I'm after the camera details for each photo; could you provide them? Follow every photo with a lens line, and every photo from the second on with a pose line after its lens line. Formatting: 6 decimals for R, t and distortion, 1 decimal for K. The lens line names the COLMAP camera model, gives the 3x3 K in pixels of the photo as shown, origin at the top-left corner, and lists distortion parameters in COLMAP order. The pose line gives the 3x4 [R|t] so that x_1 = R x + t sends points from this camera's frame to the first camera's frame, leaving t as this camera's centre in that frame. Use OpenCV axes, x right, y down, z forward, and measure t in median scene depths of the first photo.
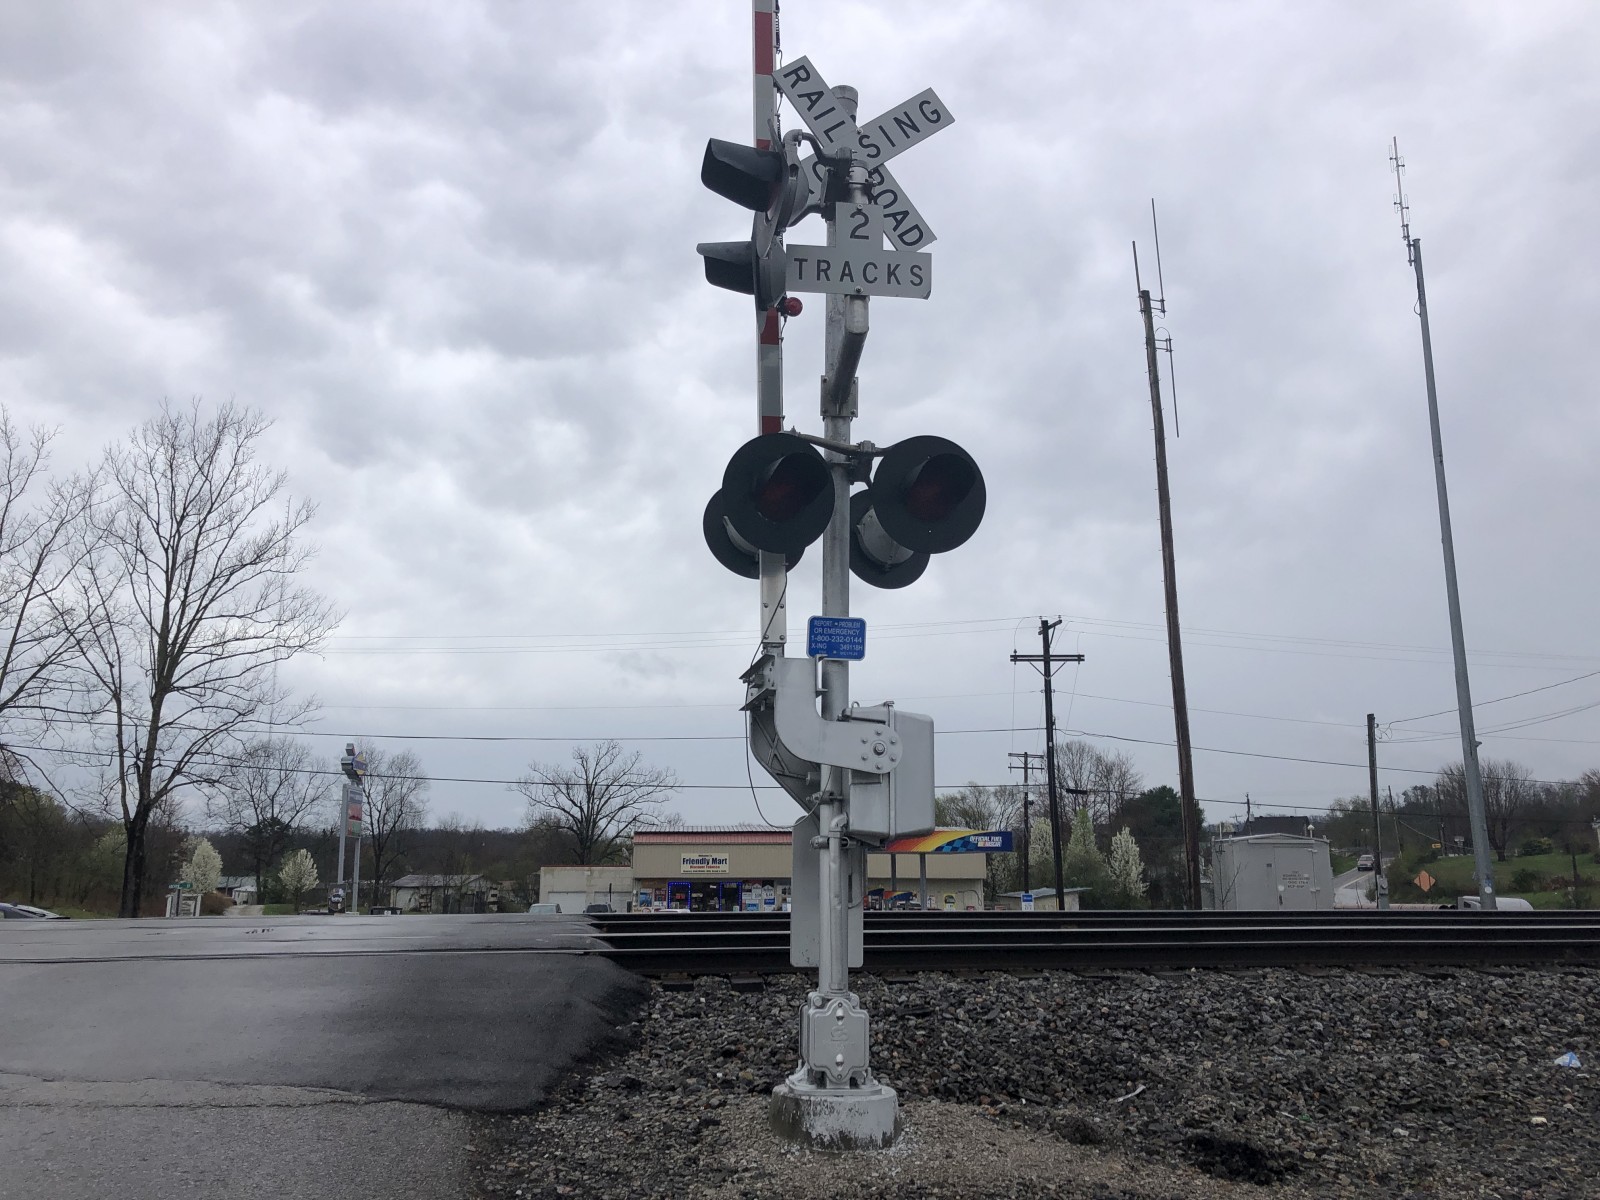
lens RADIAL K [[1293.0, 0, 805.3], [0, 1293.0, 578.3], [0, 0, 1]] dist [0.000311, 0.001396]
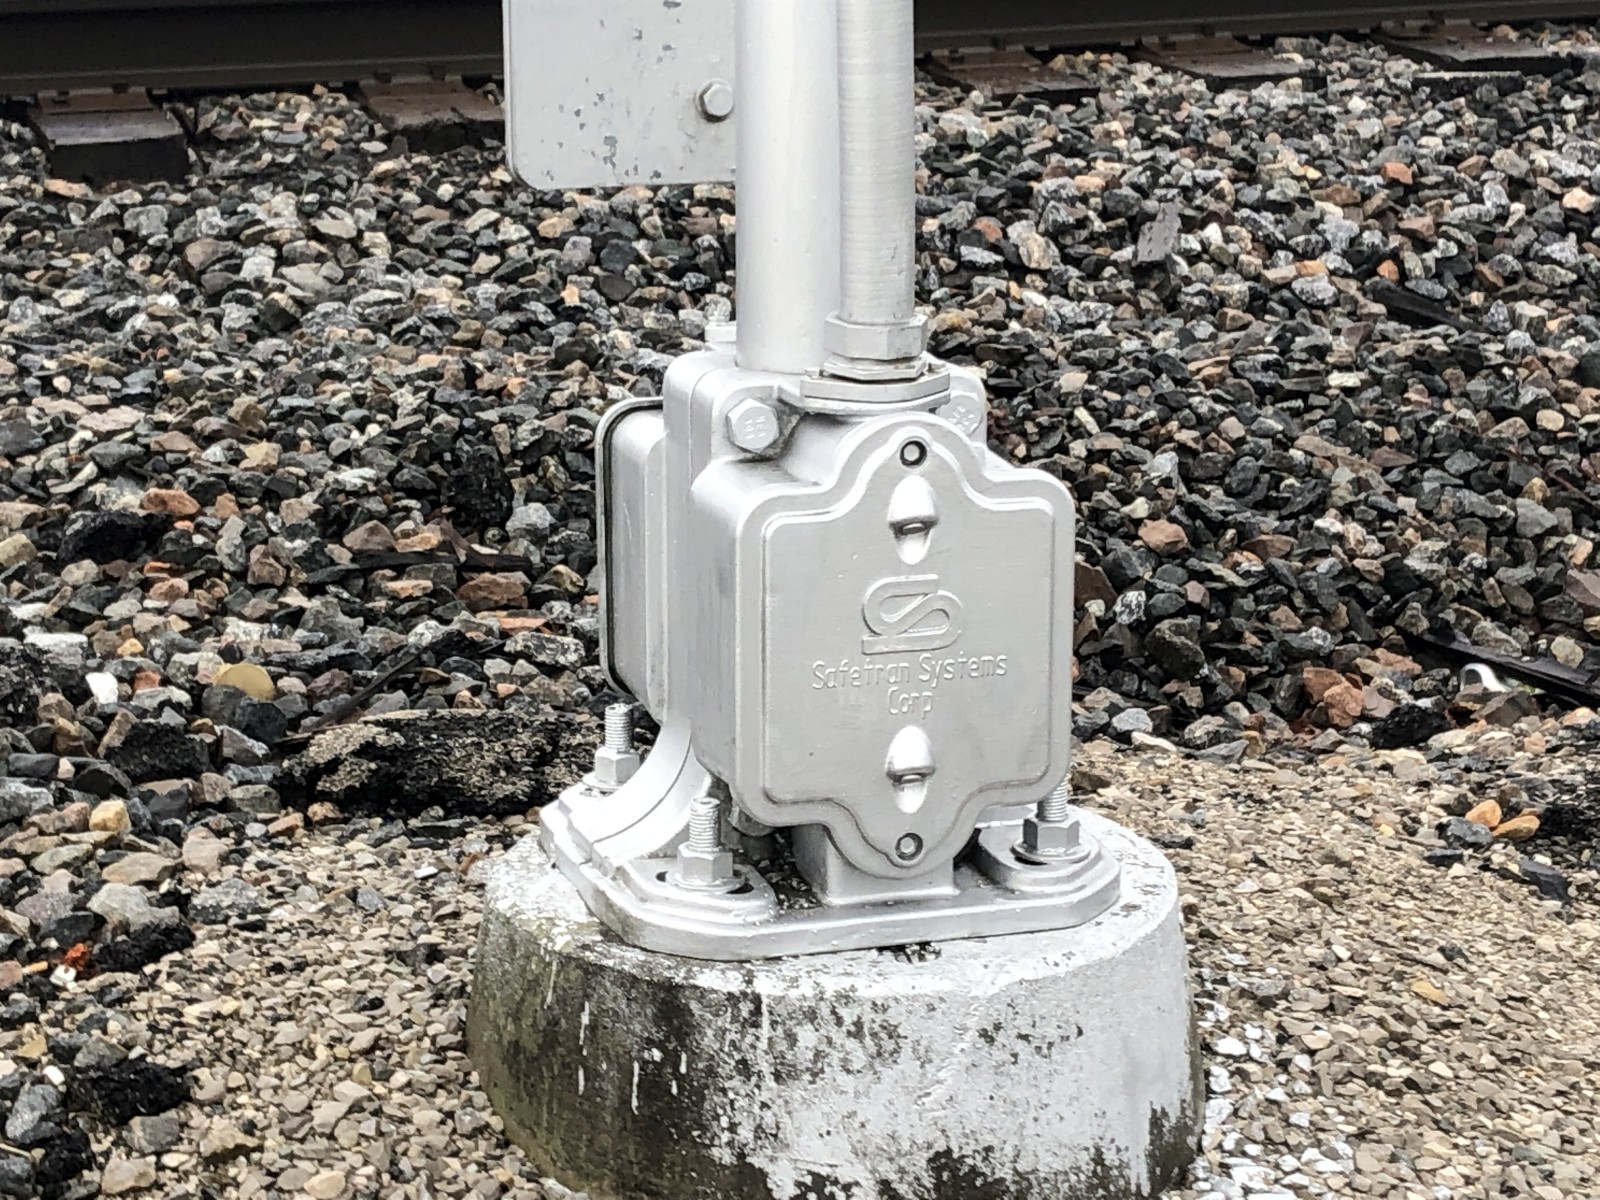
lens RADIAL K [[3525.8, 0, 800.0], [0, 3525.8, 600.0], [0, 0, 1]] dist [0.193436, -0.279858]
pose [[0.982606, -0.058660, 0.176193, -0.049701], [-0.028611, 0.889646, 0.455754, 0.106168], [-0.183484, -0.452868, 0.872493, 0.448367]]
